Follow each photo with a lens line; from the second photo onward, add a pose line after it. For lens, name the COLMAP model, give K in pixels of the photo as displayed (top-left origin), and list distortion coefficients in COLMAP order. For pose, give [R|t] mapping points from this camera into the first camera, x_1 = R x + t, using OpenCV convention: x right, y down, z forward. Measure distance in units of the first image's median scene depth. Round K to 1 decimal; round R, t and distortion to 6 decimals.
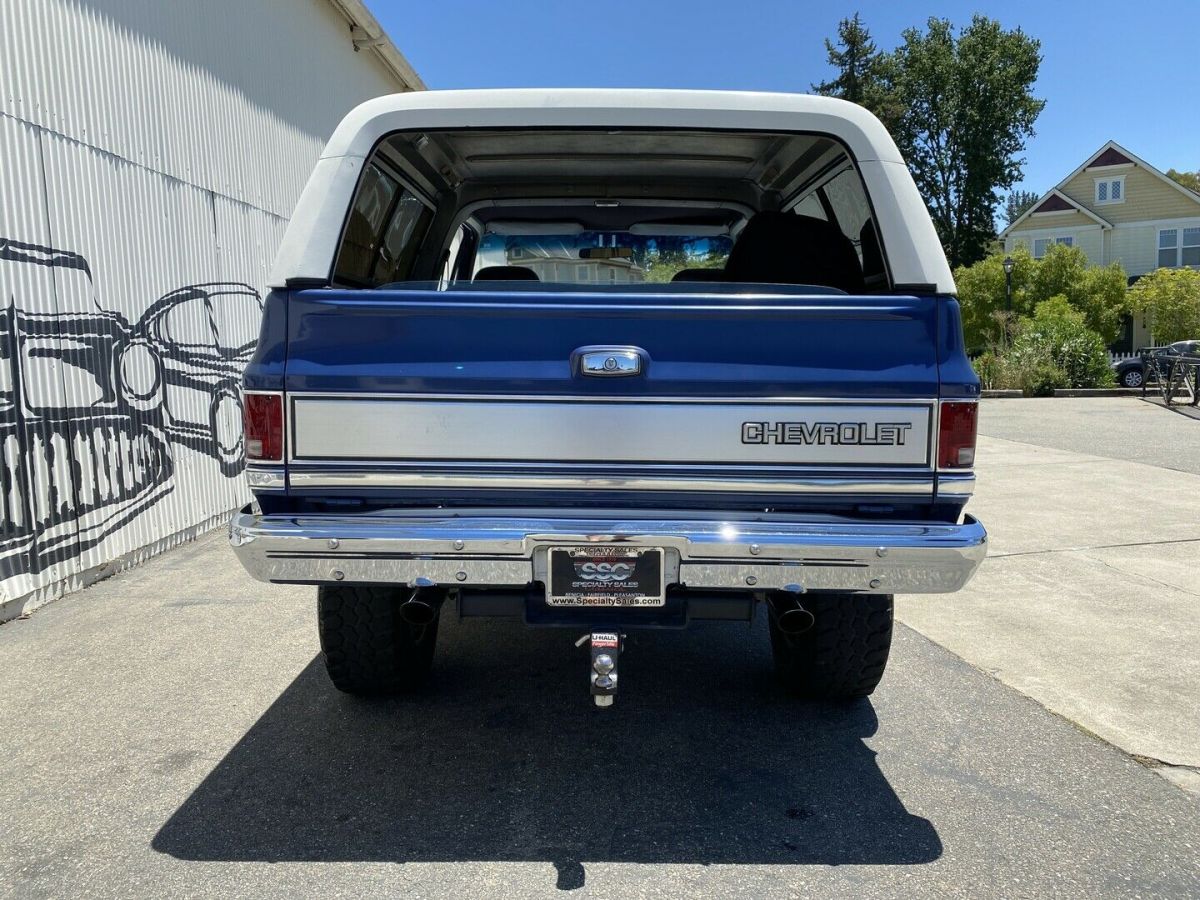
lens RADIAL K [[922.8, 0, 594.7], [0, 922.8, 440.4], [0, 0, 1]] dist [0.022064, -0.019780]
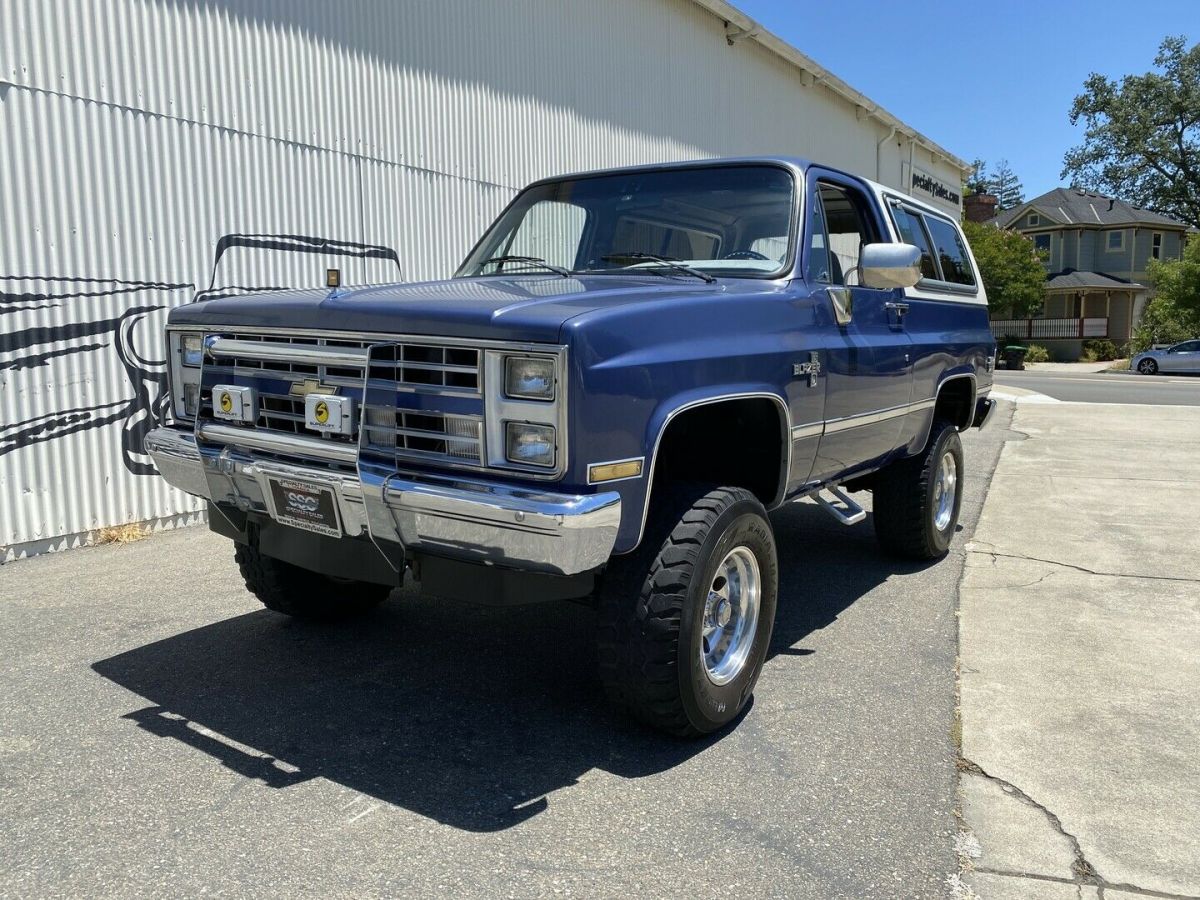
lens RADIAL K [[922.8, 0, 602.9], [0, 922.8, 443.3], [0, 0, 1]] dist [0.022064, -0.019780]
pose [[0.854411, 0.084270, -0.512718, 0.609109], [-0.069002, 0.996423, 0.048783, -0.004054], [0.514995, -0.006302, 0.857170, -0.002968]]
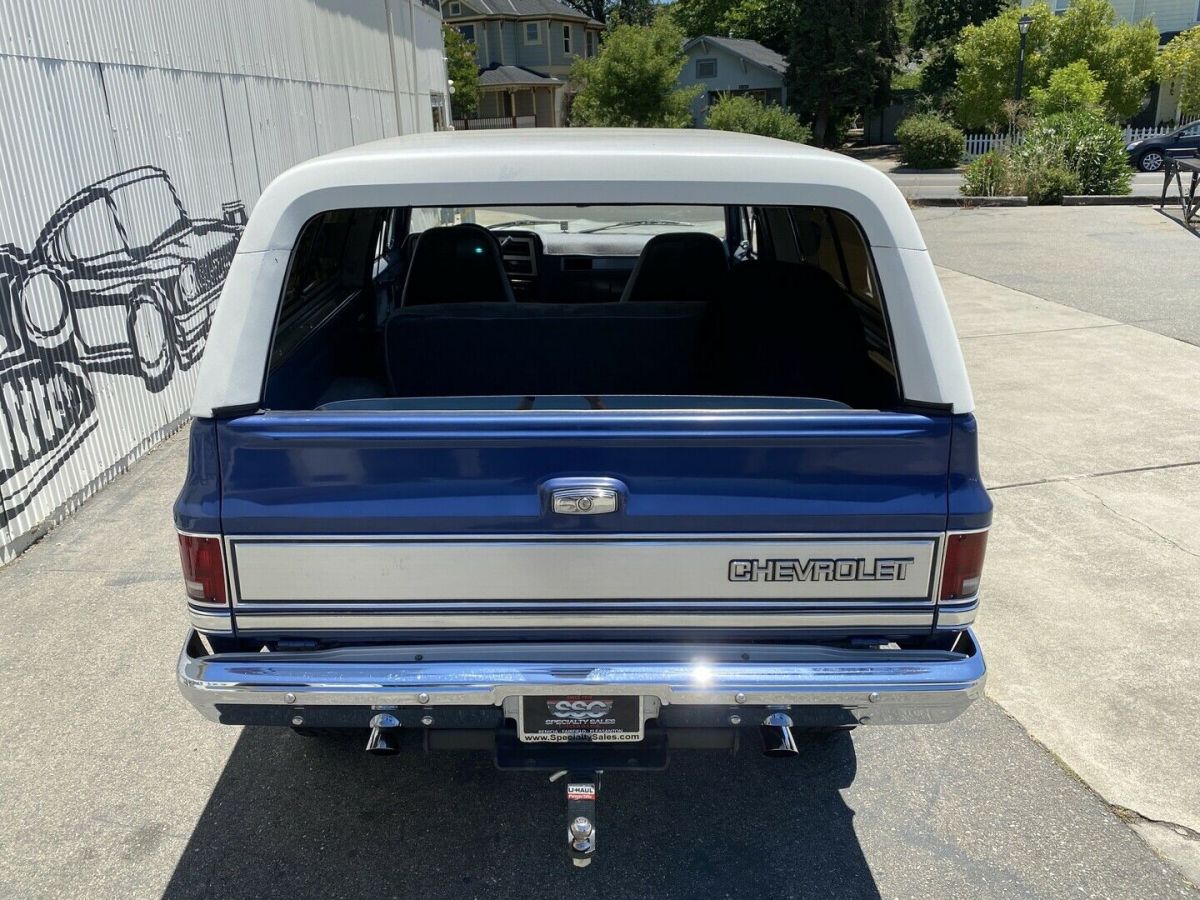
lens RADIAL K [[991.6, 0, 558.8], [0, 991.6, 453.8], [0, 0, 1]] dist [0.028772, -0.031021]
pose [[0.999835, -0.017188, 0.005919, -0.008302], [0.015338, 0.972397, 0.232829, -0.237534], [-0.009757, -0.232700, 0.972500, 0.049569]]
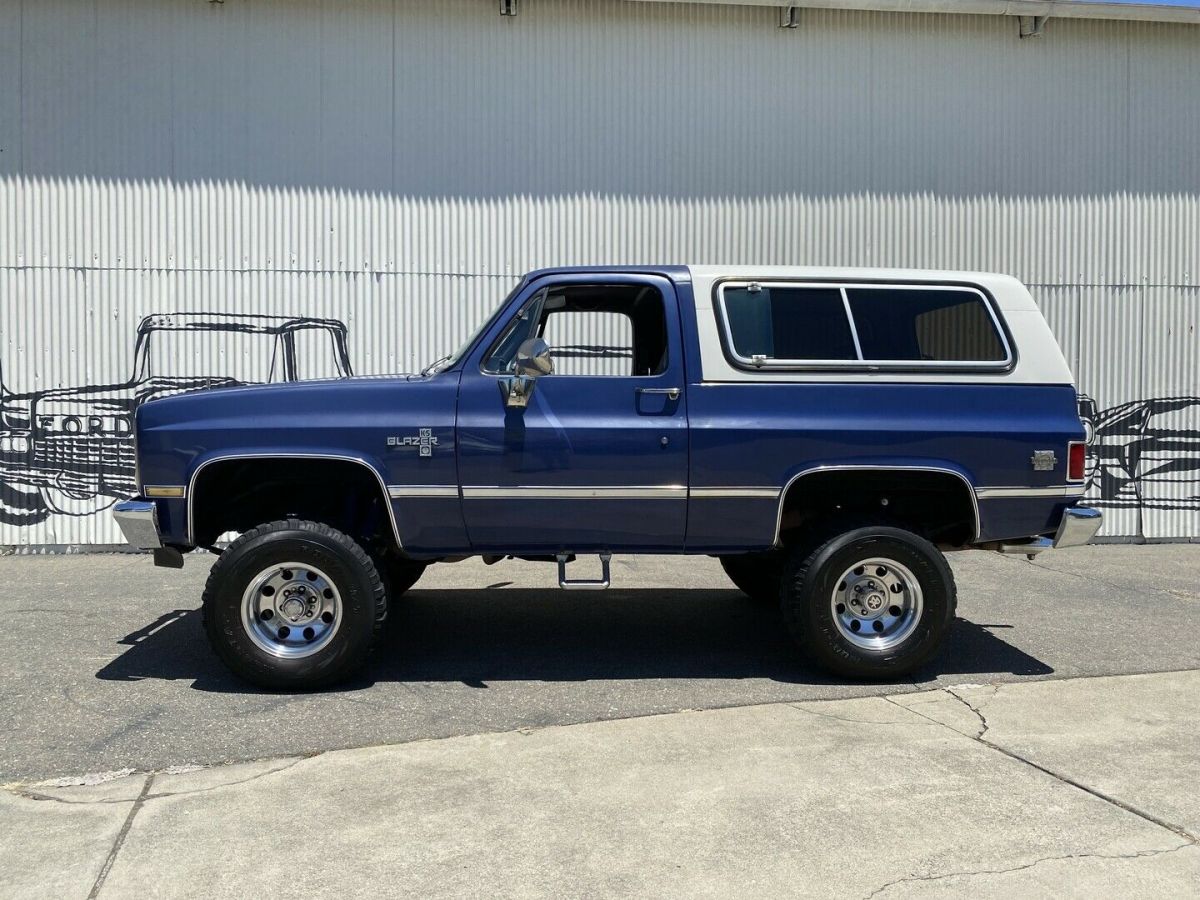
lens RADIAL K [[922.8, 0, 600.8], [0, 922.8, 447.0], [0, 0, 1]] dist [0.022064, -0.019780]
pose [[0.119927, 0.051571, -0.991442, 1.492579], [-0.106045, 0.993602, 0.038856, -0.110606], [0.987103, 0.100478, 0.124628, 0.978349]]
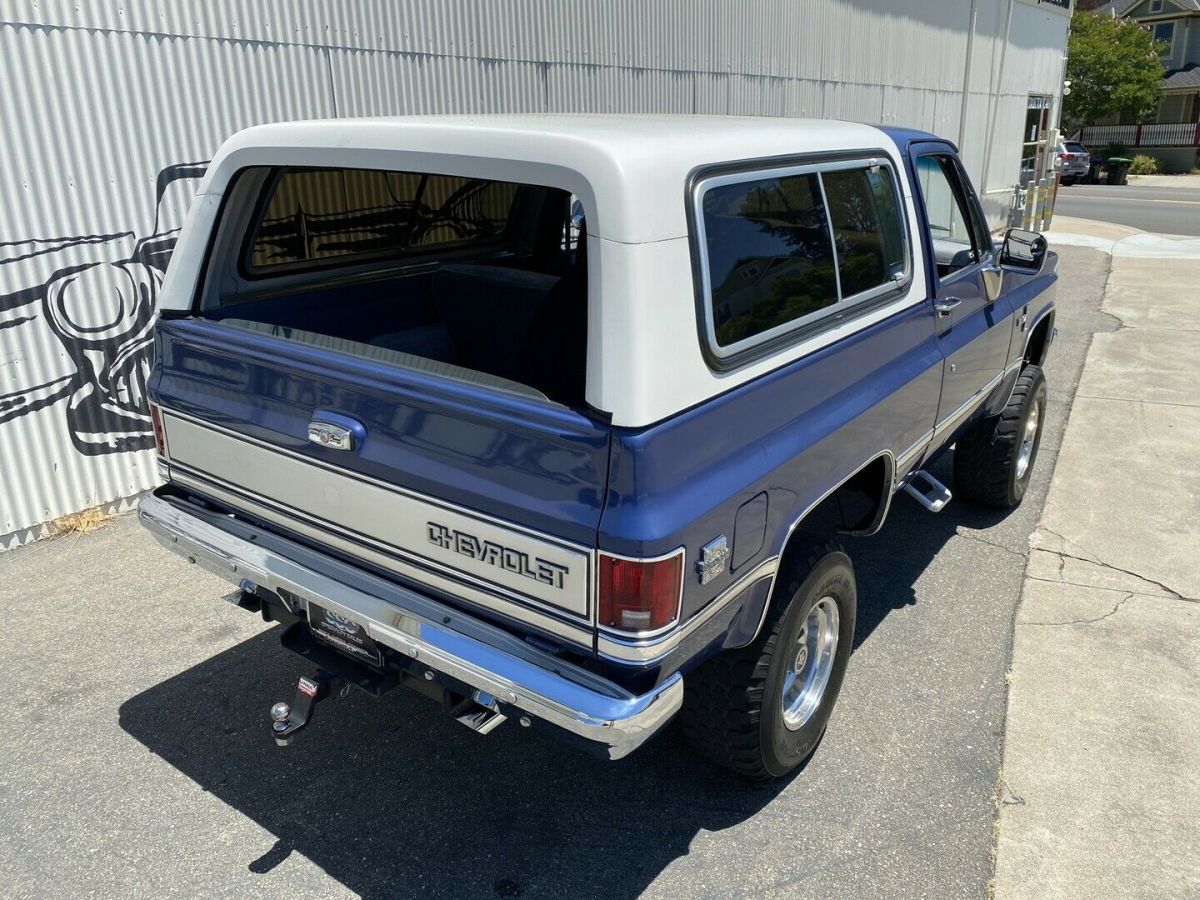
lens RADIAL K [[922.8, 0, 609.8], [0, 922.8, 445.3], [0, 0, 1]] dist [0.022064, -0.019780]
pose [[0.819478, 0.194580, -0.539068, 0.545221], [-0.059548, 0.964418, 0.257589, -0.235534], [0.570008, -0.178988, 0.801906, 0.243884]]
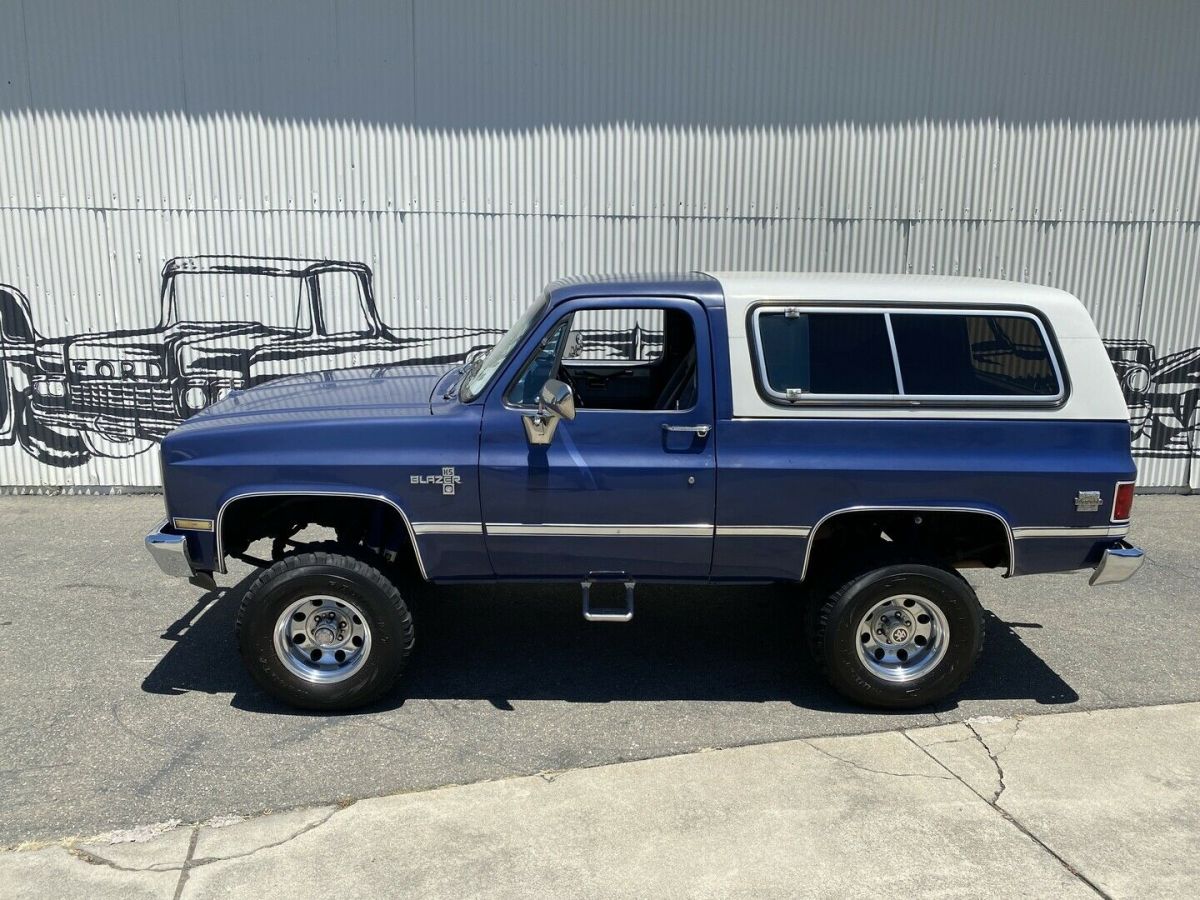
lens RADIAL K [[922.8, 0, 591.4], [0, 922.8, 454.7], [0, 0, 1]] dist [0.022064, -0.019780]
pose [[0.071274, 0.221018, -0.972662, 1.435447], [-0.110754, 0.970866, 0.212494, -0.344329], [0.991289, 0.092581, 0.093676, 0.970356]]
